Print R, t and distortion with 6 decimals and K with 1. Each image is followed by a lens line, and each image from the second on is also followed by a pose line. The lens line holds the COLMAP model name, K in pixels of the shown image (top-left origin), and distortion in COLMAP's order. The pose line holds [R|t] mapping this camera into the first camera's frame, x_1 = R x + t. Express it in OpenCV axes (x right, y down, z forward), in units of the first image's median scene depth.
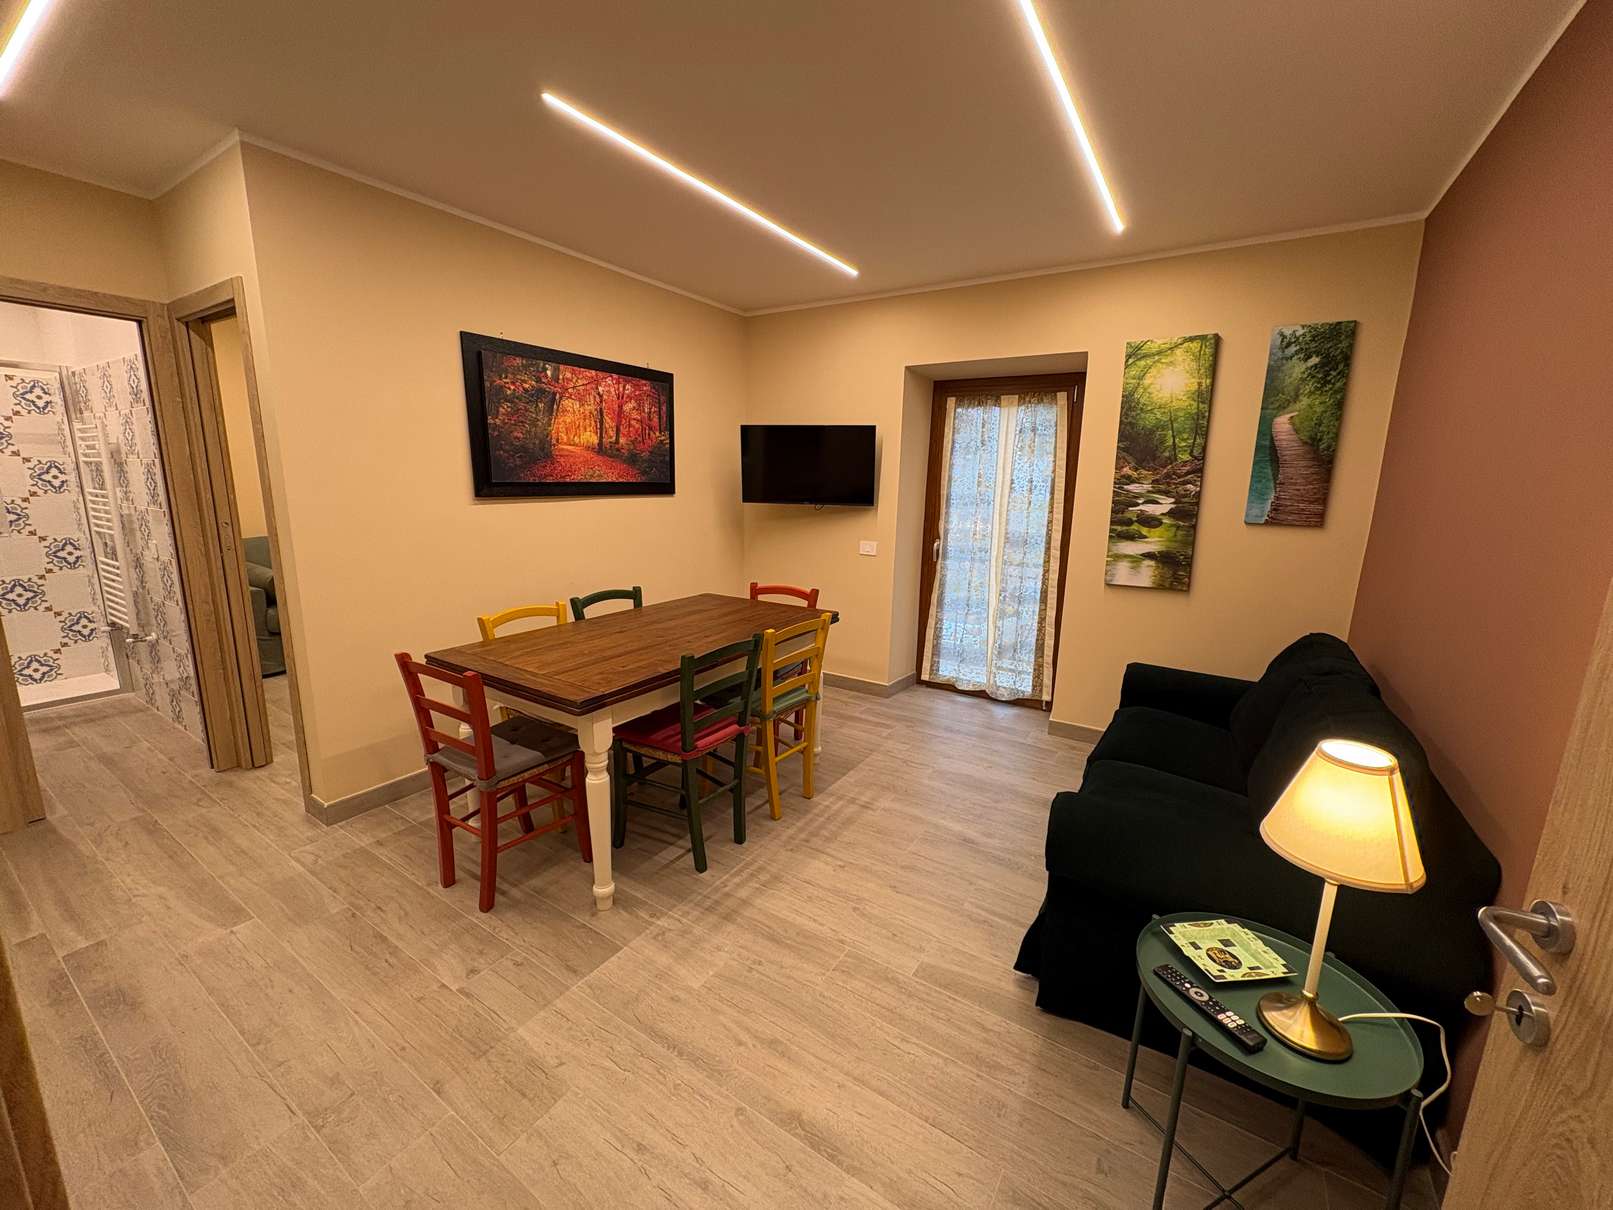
lens RADIAL K [[640.5, 0, 803.2], [0, 640.5, 603.3], [0, 0, 1]] dist [0.000241, 0.000092]
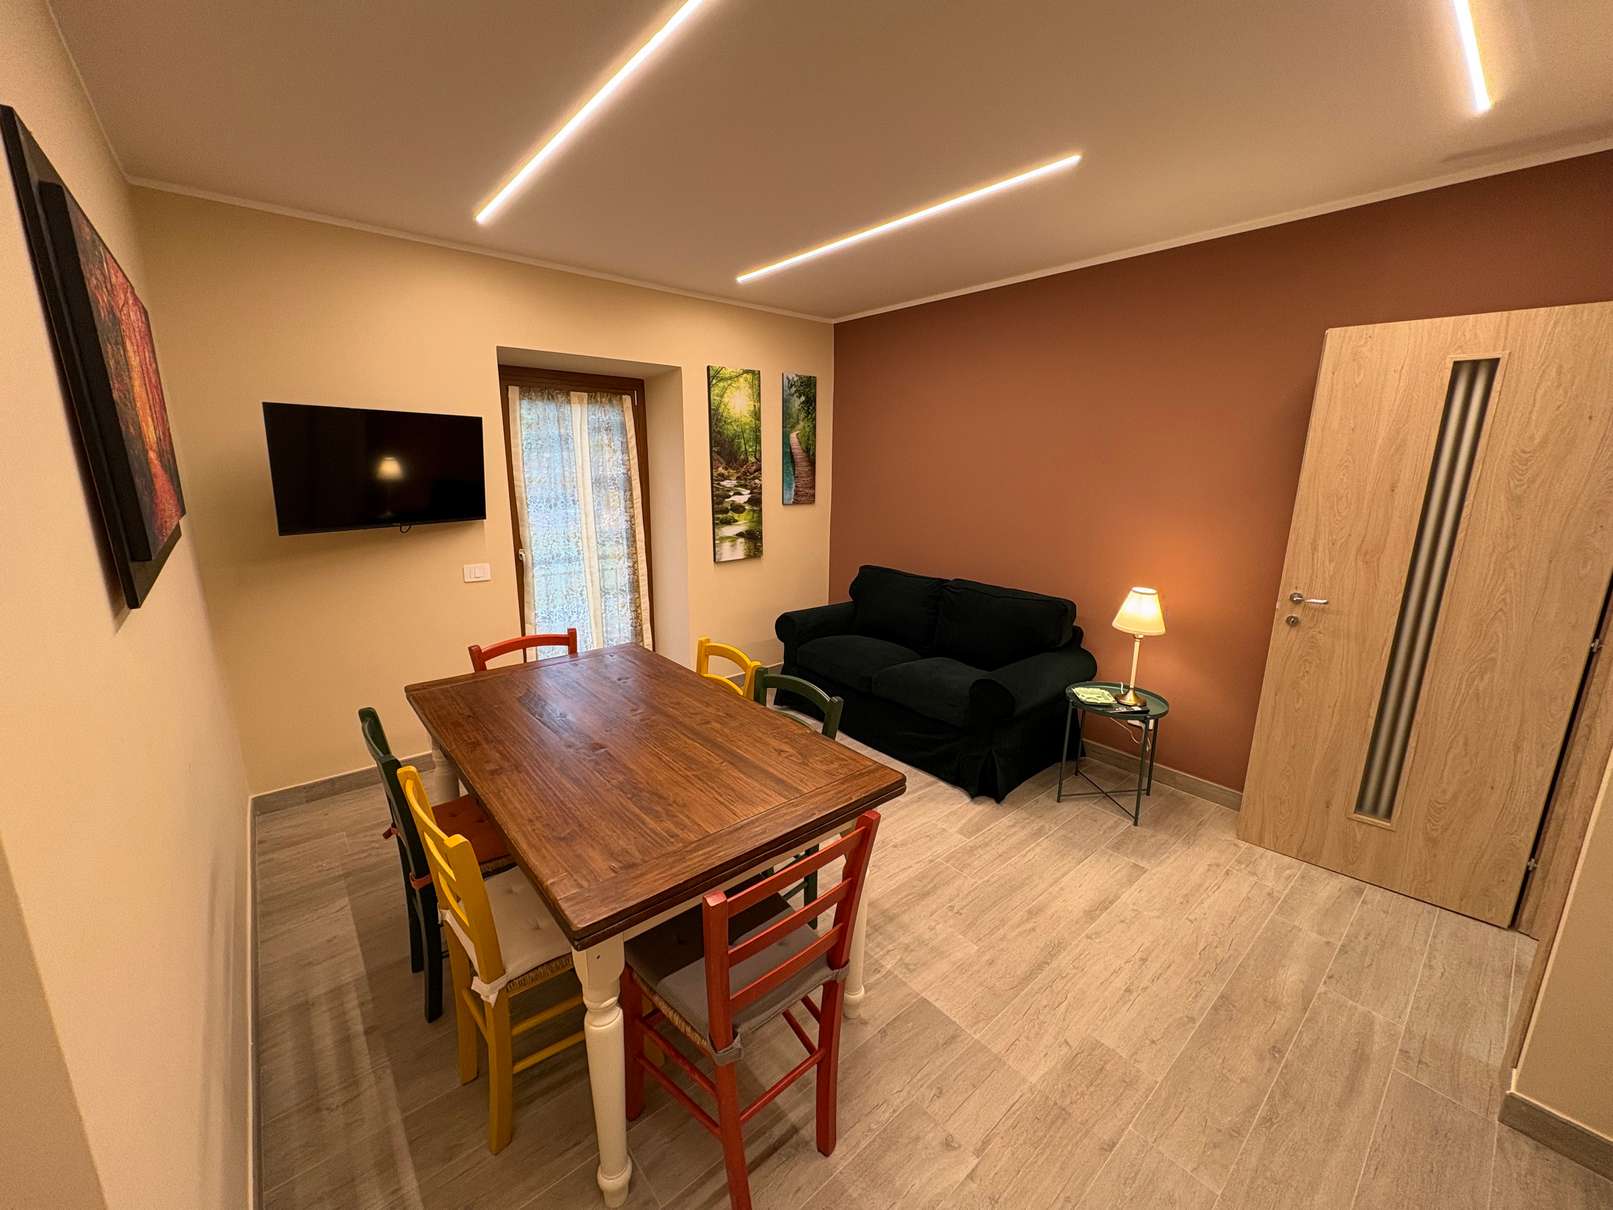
lens RADIAL K [[640.5, 0, 809.0], [0, 640.5, 602.4], [0, 0, 1]] dist [0.000241, 0.000092]
pose [[0.279185, -0.225094, 0.933482, -0.693473], [0.183050, 0.966785, 0.178379, -0.153842], [-0.942629, 0.121073, 0.311115, 0.496389]]
